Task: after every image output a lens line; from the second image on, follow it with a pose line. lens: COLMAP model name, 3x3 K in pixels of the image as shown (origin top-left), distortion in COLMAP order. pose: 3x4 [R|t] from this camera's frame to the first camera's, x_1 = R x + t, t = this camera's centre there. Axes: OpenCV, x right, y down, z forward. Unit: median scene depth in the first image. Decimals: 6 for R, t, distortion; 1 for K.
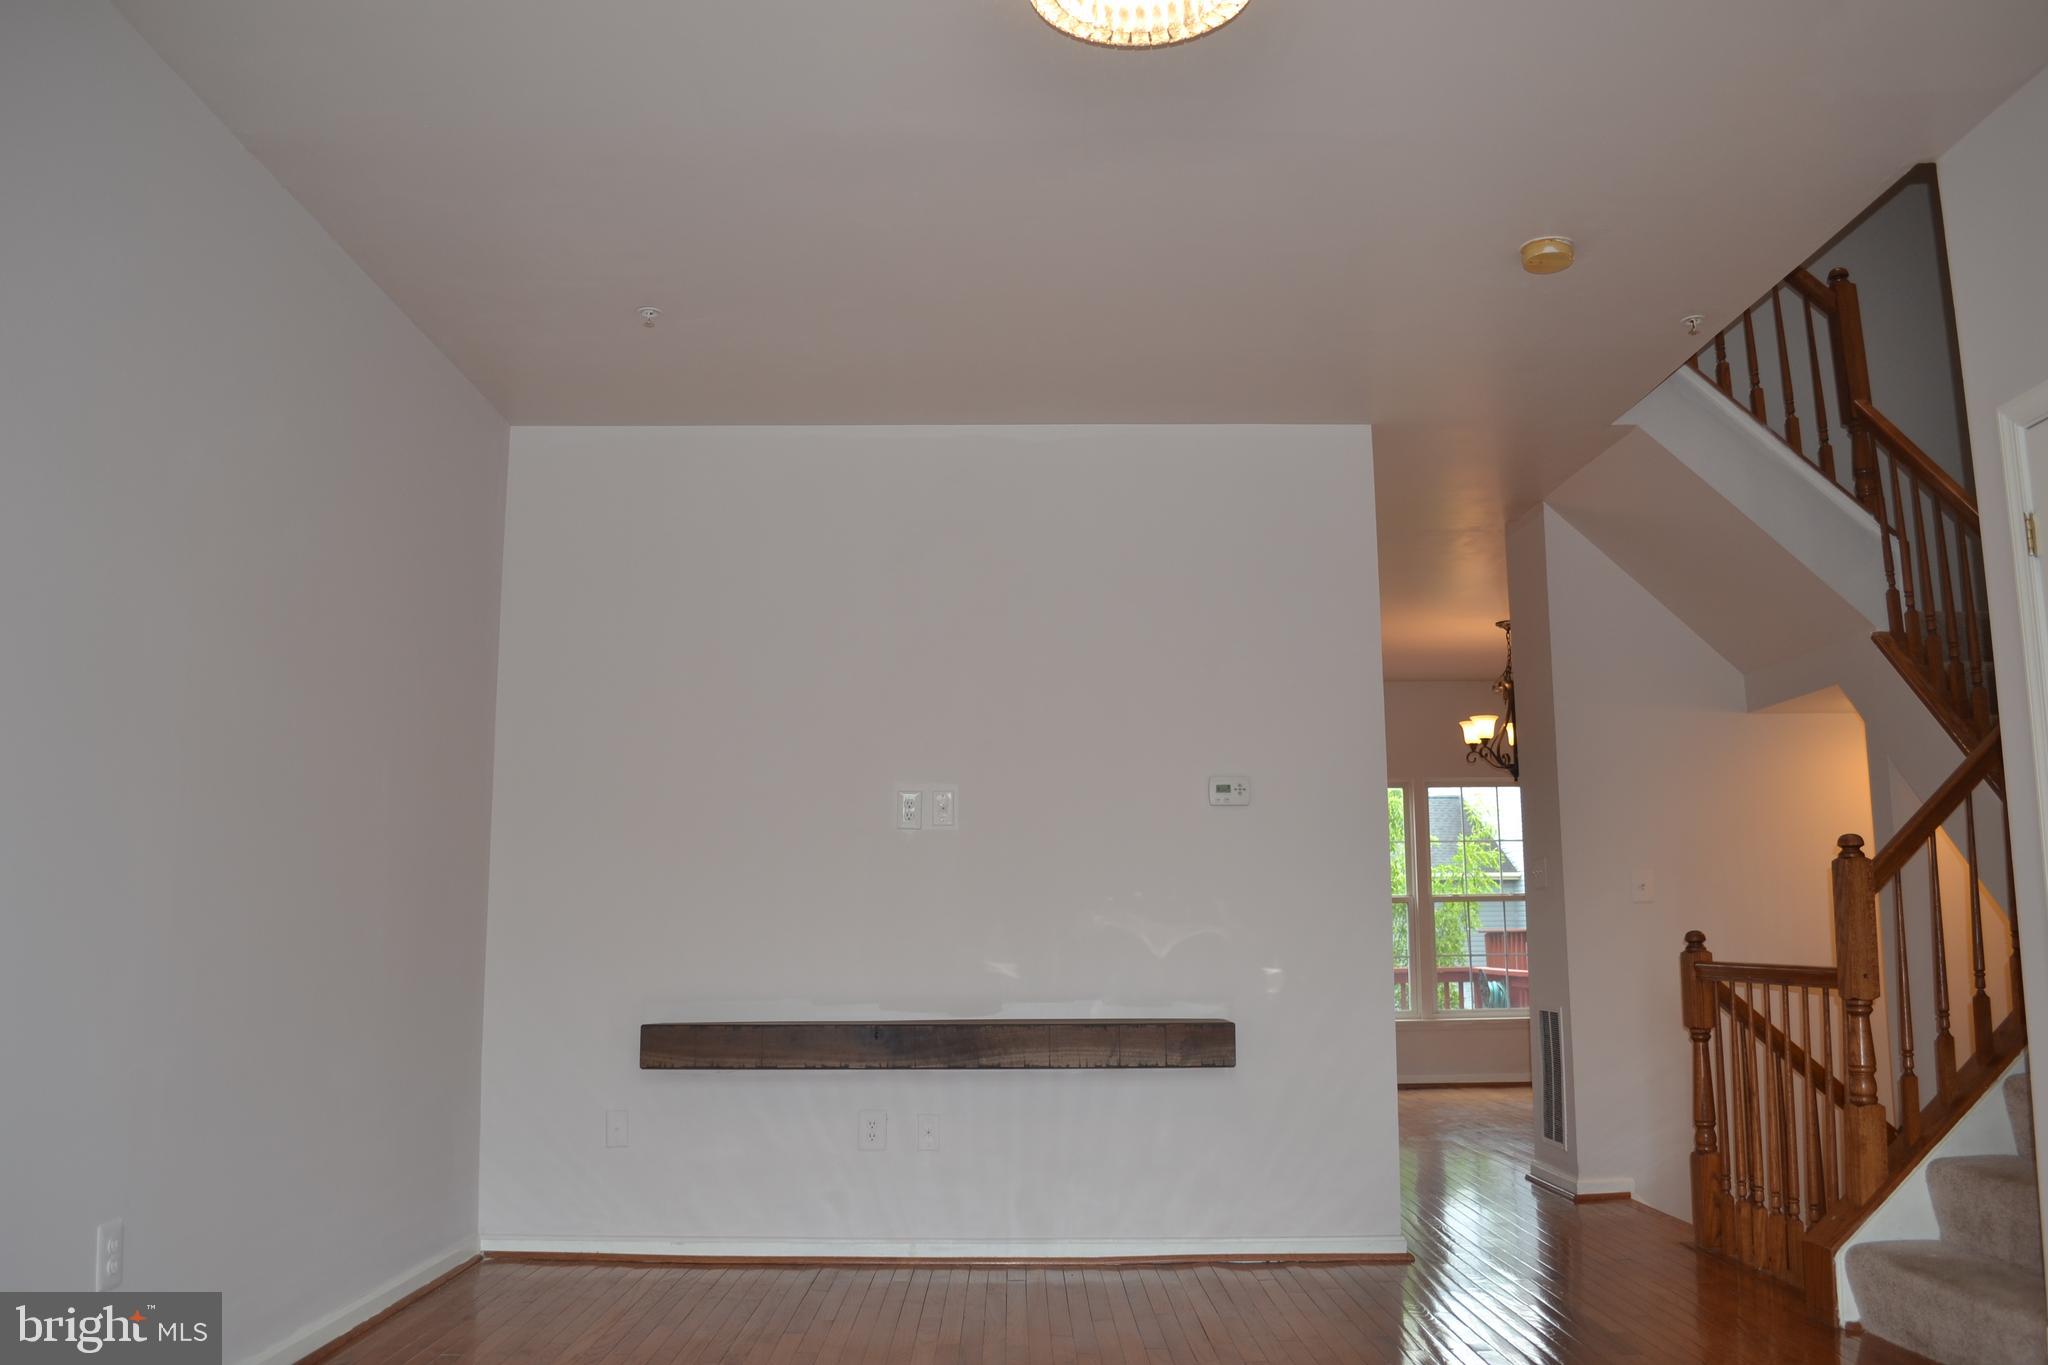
lens RADIAL K [[1641.0, 0, 1013.9], [0, 1641.0, 674.8], [0, 0, 1]] dist [-0.089980, 0.089071]
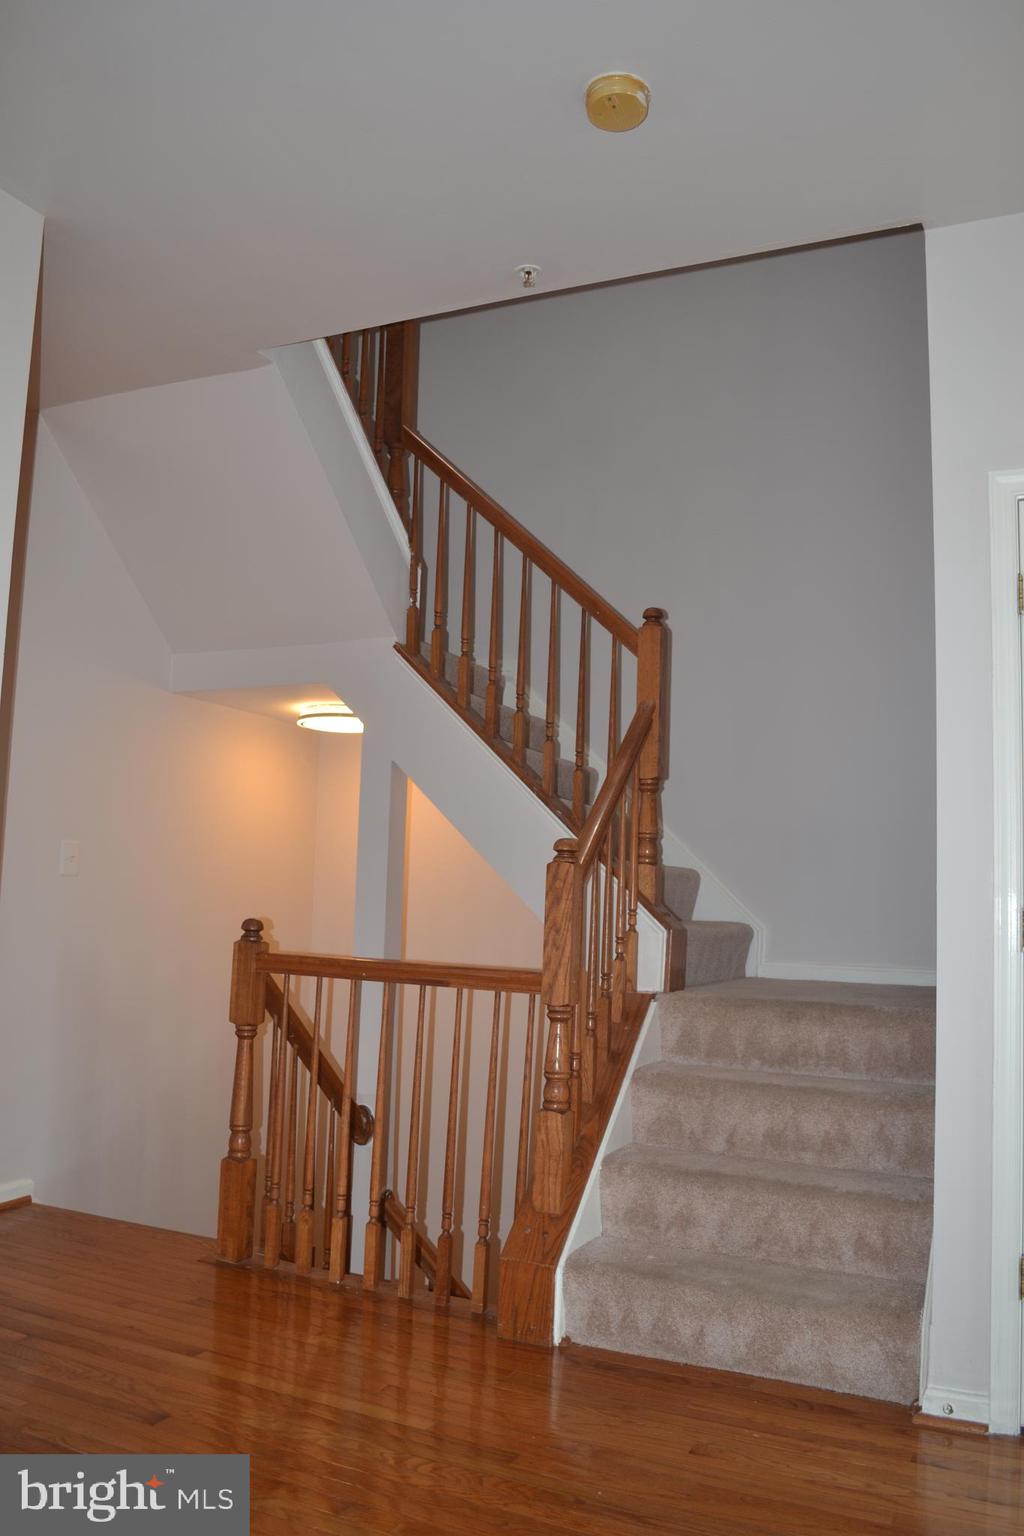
lens RADIAL K [[1230.7, 0, 512.0], [0, 1230.7, 768.0], [0, 0, 1]] dist [-0.089980, 0.089071]
pose [[0.442627, 0.122364, 0.888318, -0.144683], [-0.183990, 0.981961, -0.043586, 0.079281], [-0.877627, -0.144149, 0.457157, 0.576099]]
